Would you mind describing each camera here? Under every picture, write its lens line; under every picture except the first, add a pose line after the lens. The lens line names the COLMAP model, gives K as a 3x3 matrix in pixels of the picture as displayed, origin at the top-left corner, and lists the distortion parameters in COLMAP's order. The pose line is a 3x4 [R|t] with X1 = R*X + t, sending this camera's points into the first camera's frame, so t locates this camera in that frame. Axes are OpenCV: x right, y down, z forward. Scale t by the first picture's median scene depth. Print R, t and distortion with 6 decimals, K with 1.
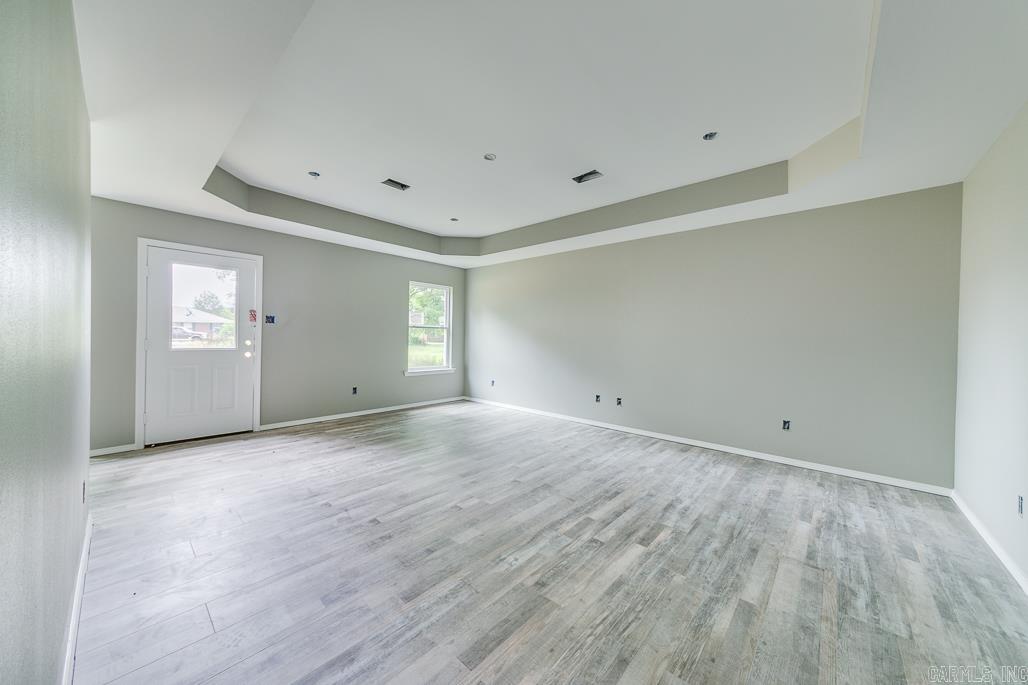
lens RADIAL K [[360.3, 0, 512.3], [0, 360.3, 338.9], [0, 0, 1]] dist [-0.000360, 0.002102]
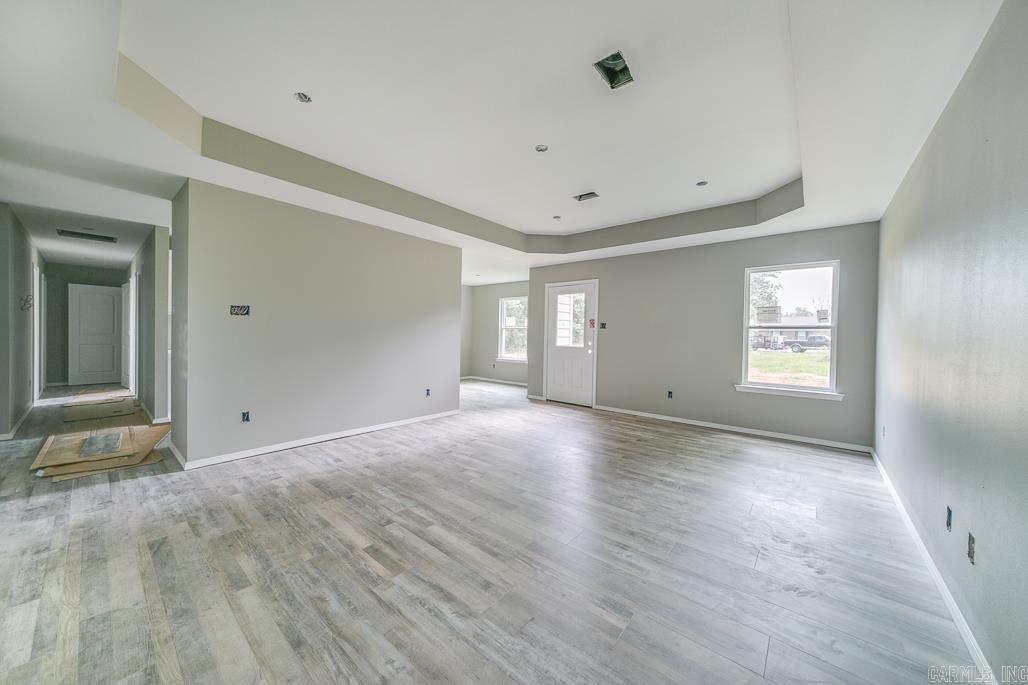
lens RADIAL K [[360.3, 0, 512.3], [0, 360.3, 338.9], [0, 0, 1]] dist [-0.000360, 0.002102]
pose [[0.034478, -0.003713, -0.999399, 1.019385], [-0.022608, 0.999734, -0.004494, 0.011730], [0.999150, 0.022749, 0.034385, 1.025105]]
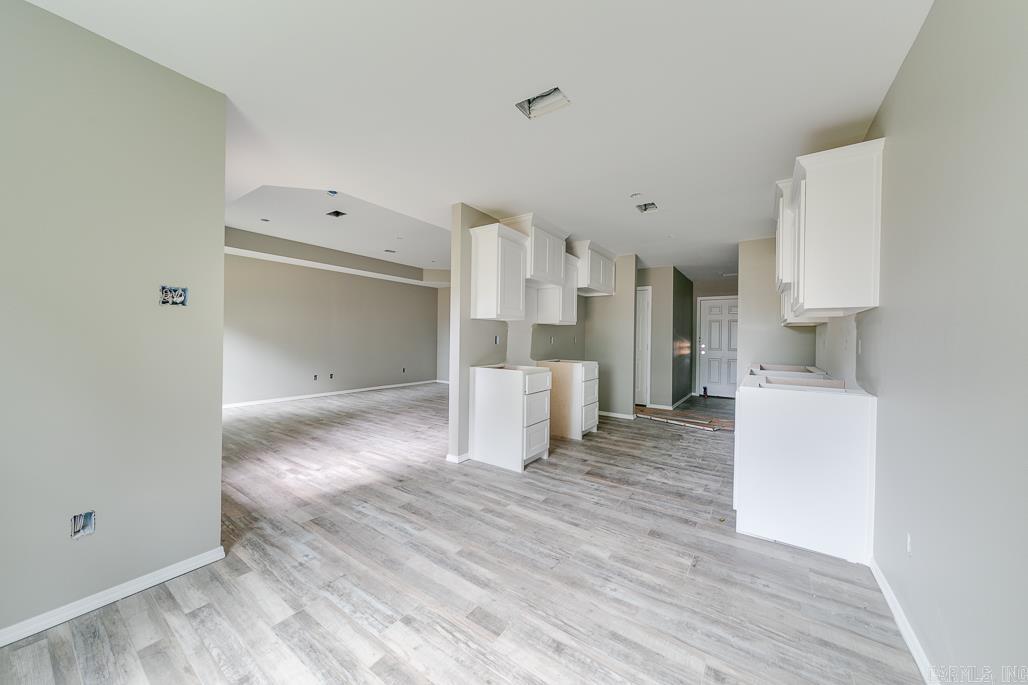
lens RADIAL K [[360.3, 0, 512.3], [0, 360.3, 338.9], [0, 0, 1]] dist [-0.000360, 0.002102]
pose [[-0.124658, -0.022327, 0.991949, -2.226262], [-0.012481, 0.999703, 0.020933, -0.040904], [-0.992121, -0.009771, -0.124900, 0.754714]]
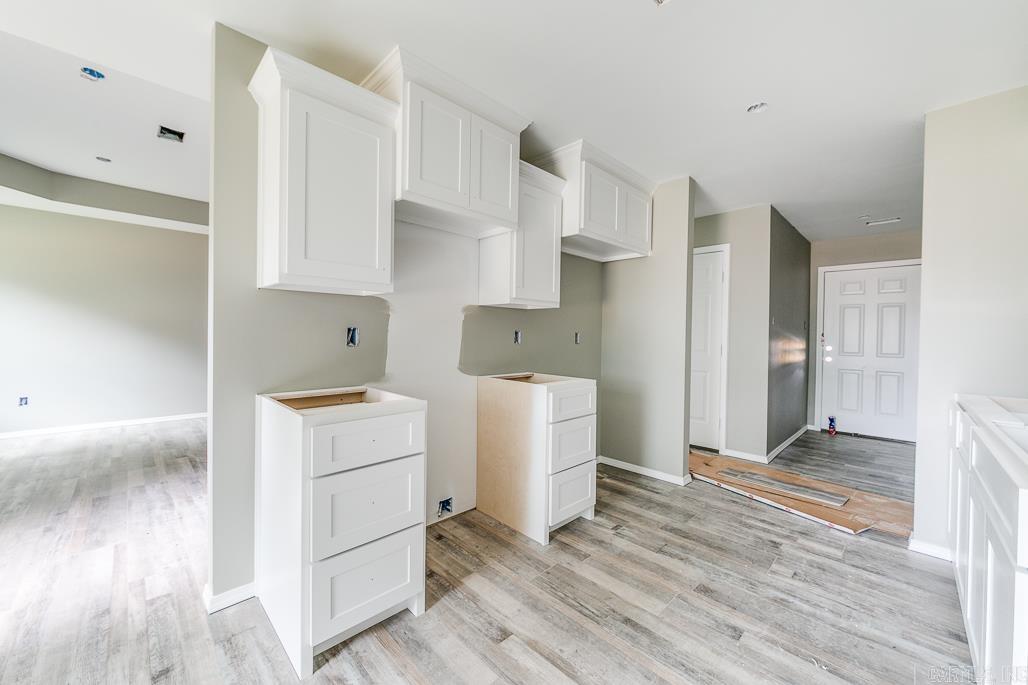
lens RADIAL K [[396.0, 0, 512.6], [0, 396.0, 338.9], [0, 0, 1]] dist [-0.002870, 0.000110]
pose [[0.057522, -0.028805, 0.997929, -1.549015], [-0.011483, 0.999498, 0.029513, -0.026469], [-0.998278, -0.013157, 0.057163, 0.293468]]
